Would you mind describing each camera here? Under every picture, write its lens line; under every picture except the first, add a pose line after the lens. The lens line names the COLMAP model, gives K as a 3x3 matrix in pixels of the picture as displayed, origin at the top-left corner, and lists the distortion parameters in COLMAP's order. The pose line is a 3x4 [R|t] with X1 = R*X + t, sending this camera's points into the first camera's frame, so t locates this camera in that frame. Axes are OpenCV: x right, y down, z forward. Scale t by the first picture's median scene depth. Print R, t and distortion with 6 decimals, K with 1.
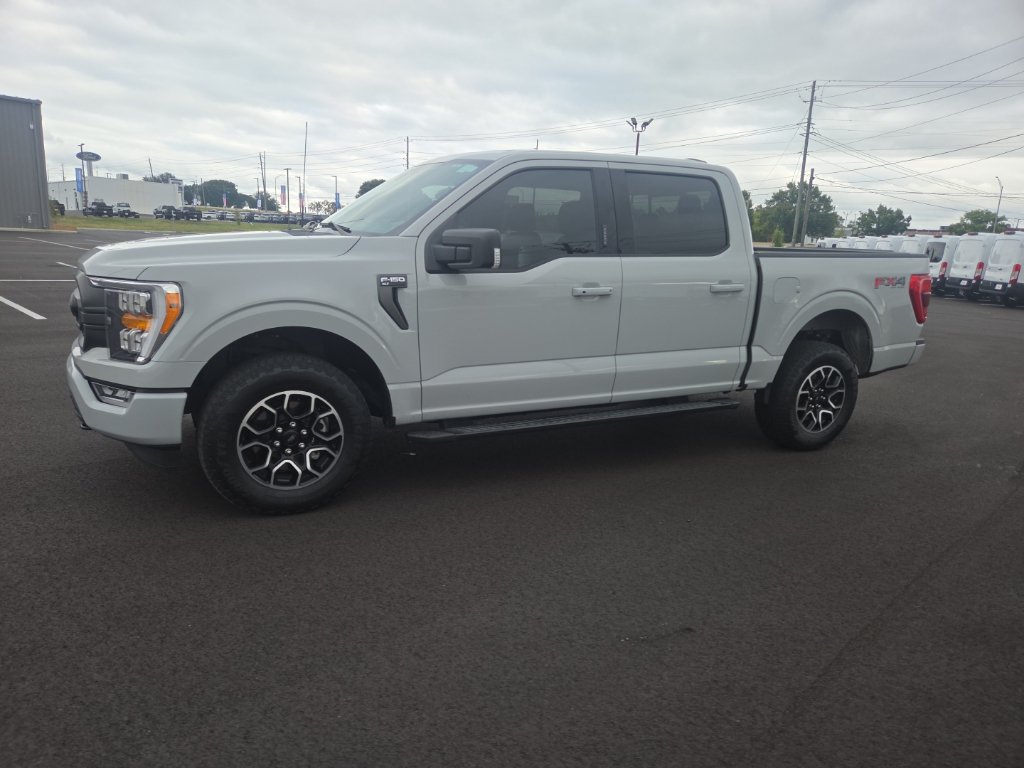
lens RADIAL K [[685.2, 0, 502.4], [0, 685.2, 380.0], [0, 0, 1]] dist [0.071369, -0.060200]
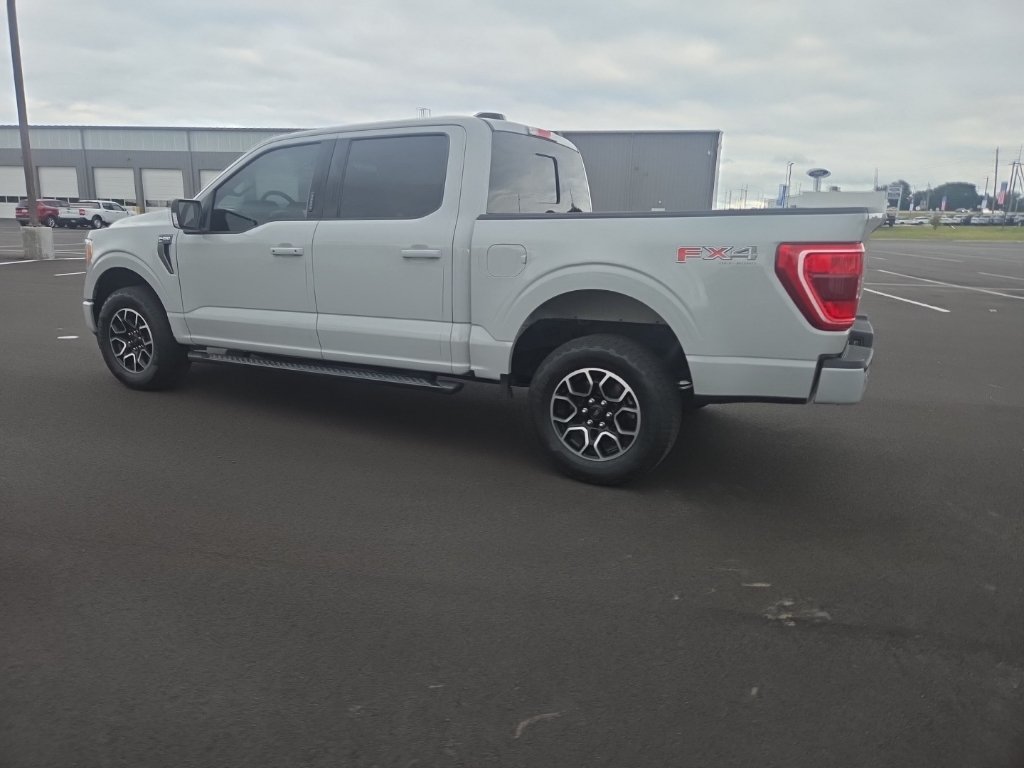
lens RADIAL K [[685.2, 0, 504.9], [0, 685.2, 355.9], [0, 0, 1]] dist [0.071369, -0.060200]
pose [[0.581921, 0.117563, -0.804703, 1.405050], [-0.155642, 0.987305, 0.031688, -0.058554], [0.798213, 0.106806, 0.592831, 0.713268]]
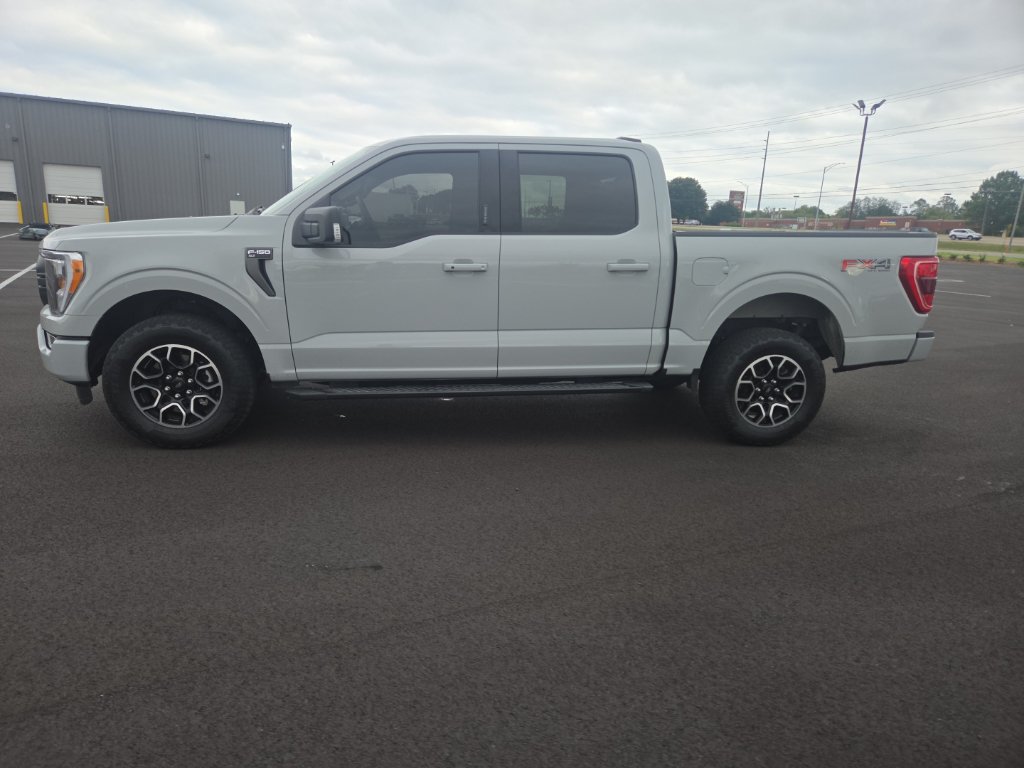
lens RADIAL K [[685.2, 0, 500.4], [0, 685.2, 383.4], [0, 0, 1]] dist [0.071369, -0.060200]
pose [[0.952355, 0.052973, -0.300357, 0.566203], [-0.052416, 0.998576, 0.009919, 0.039090], [0.300455, 0.006297, 0.953775, 0.020250]]
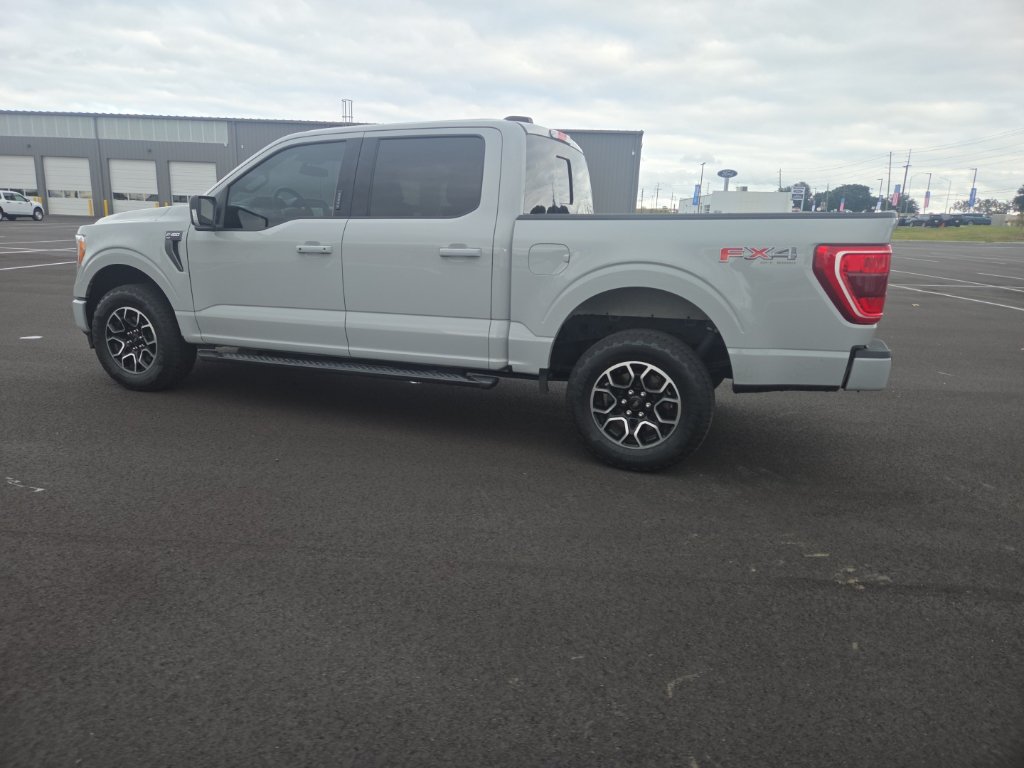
lens RADIAL K [[685.2, 0, 500.4], [0, 685.2, 357.6], [0, 0, 1]] dist [0.071369, -0.060200]
pose [[0.665895, 0.116321, -0.736922, 1.318016], [-0.146027, 0.988986, 0.024156, -0.029921], [0.731615, 0.091526, 0.675546, 0.539104]]
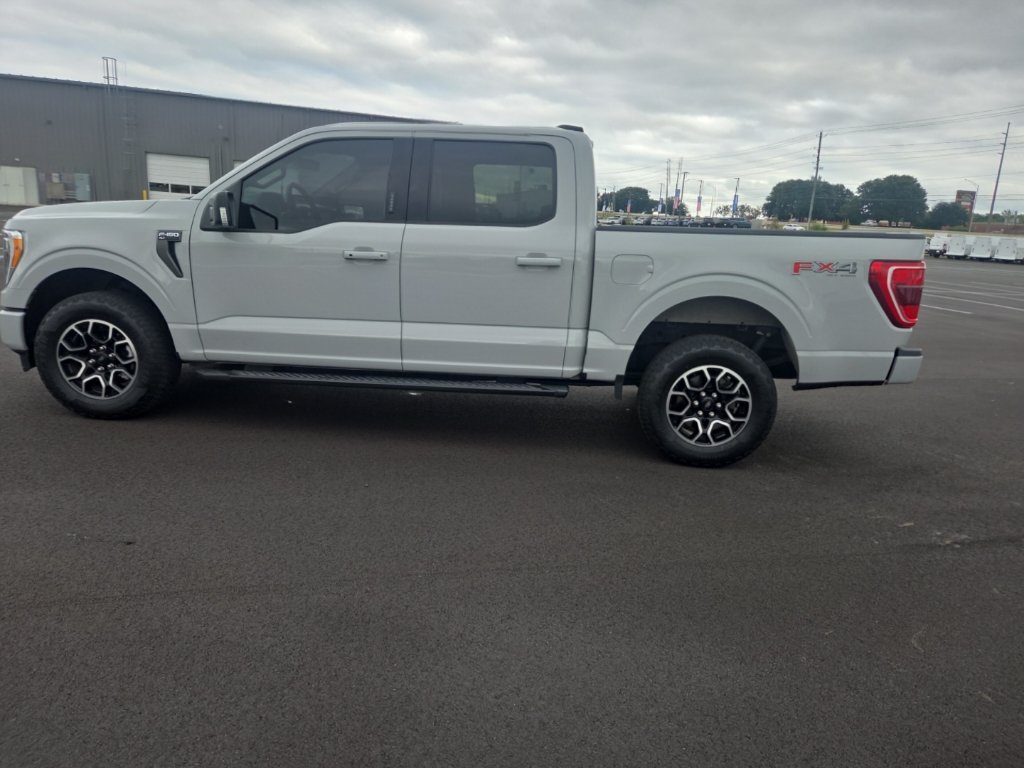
lens RADIAL K [[717.2, 0, 526.6], [0, 717.2, 365.5], [0, 0, 1]] dist [0.067211, -0.052080]
pose [[0.865158, 0.098208, -0.491790, 0.992164], [-0.115413, 0.993307, -0.004677, 0.013003], [0.488039, 0.060805, 0.870701, 0.211235]]
